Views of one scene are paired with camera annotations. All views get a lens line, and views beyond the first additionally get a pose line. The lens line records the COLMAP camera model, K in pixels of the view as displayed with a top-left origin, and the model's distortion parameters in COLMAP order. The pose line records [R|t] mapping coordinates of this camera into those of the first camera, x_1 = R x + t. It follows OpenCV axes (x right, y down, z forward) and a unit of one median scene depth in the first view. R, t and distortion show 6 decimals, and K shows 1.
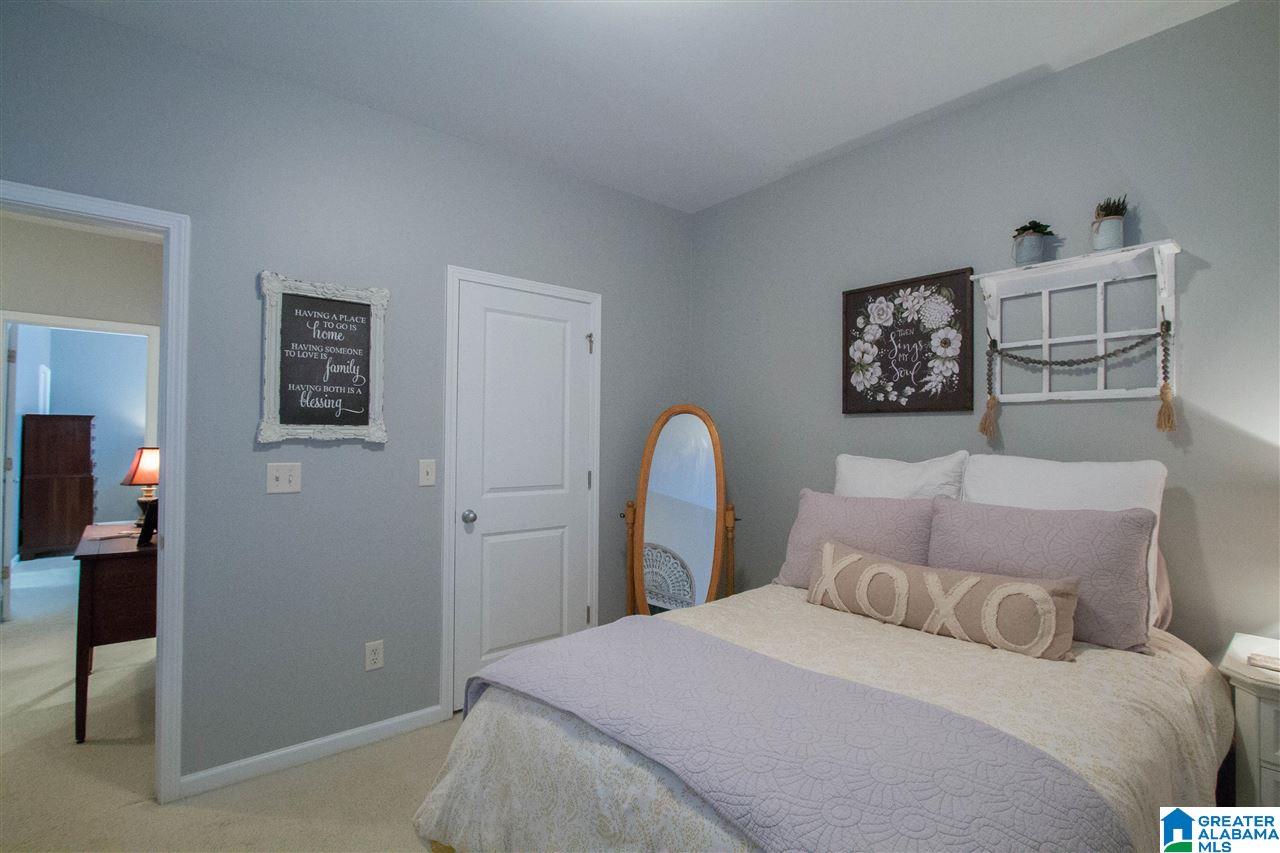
lens RADIAL K [[606.3, 0, 645.4], [0, 606.3, 424.5], [0, 0, 1]] dist [-0.023976, 0.001084]
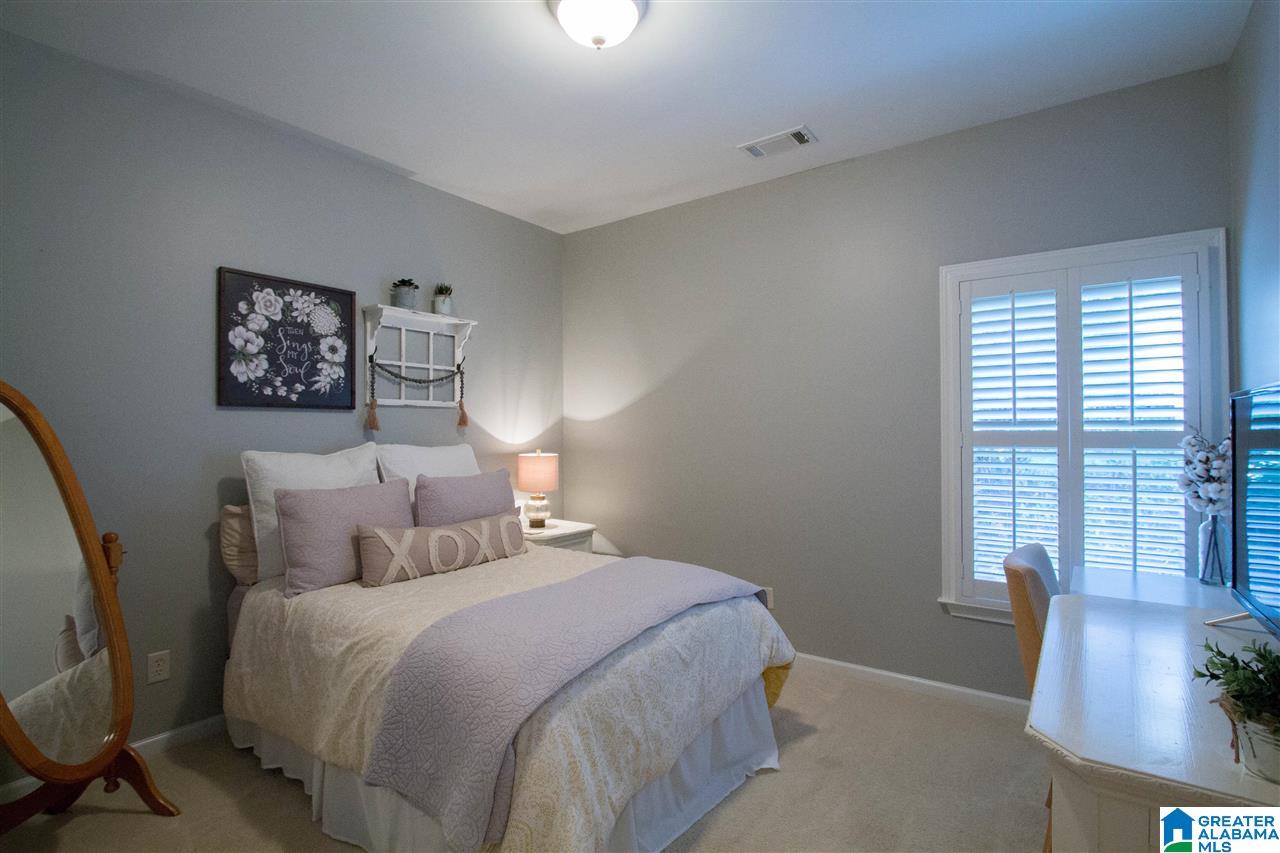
lens RADIAL K [[606.3, 0, 644.7], [0, 606.3, 431.6], [0, 0, 1]] dist [-0.023976, 0.001084]
pose [[-0.240308, -0.004259, 0.970687, -0.735005], [-0.016483, 0.999864, 0.000306, 0.010719], [-0.970557, -0.015926, -0.240346, 0.670938]]
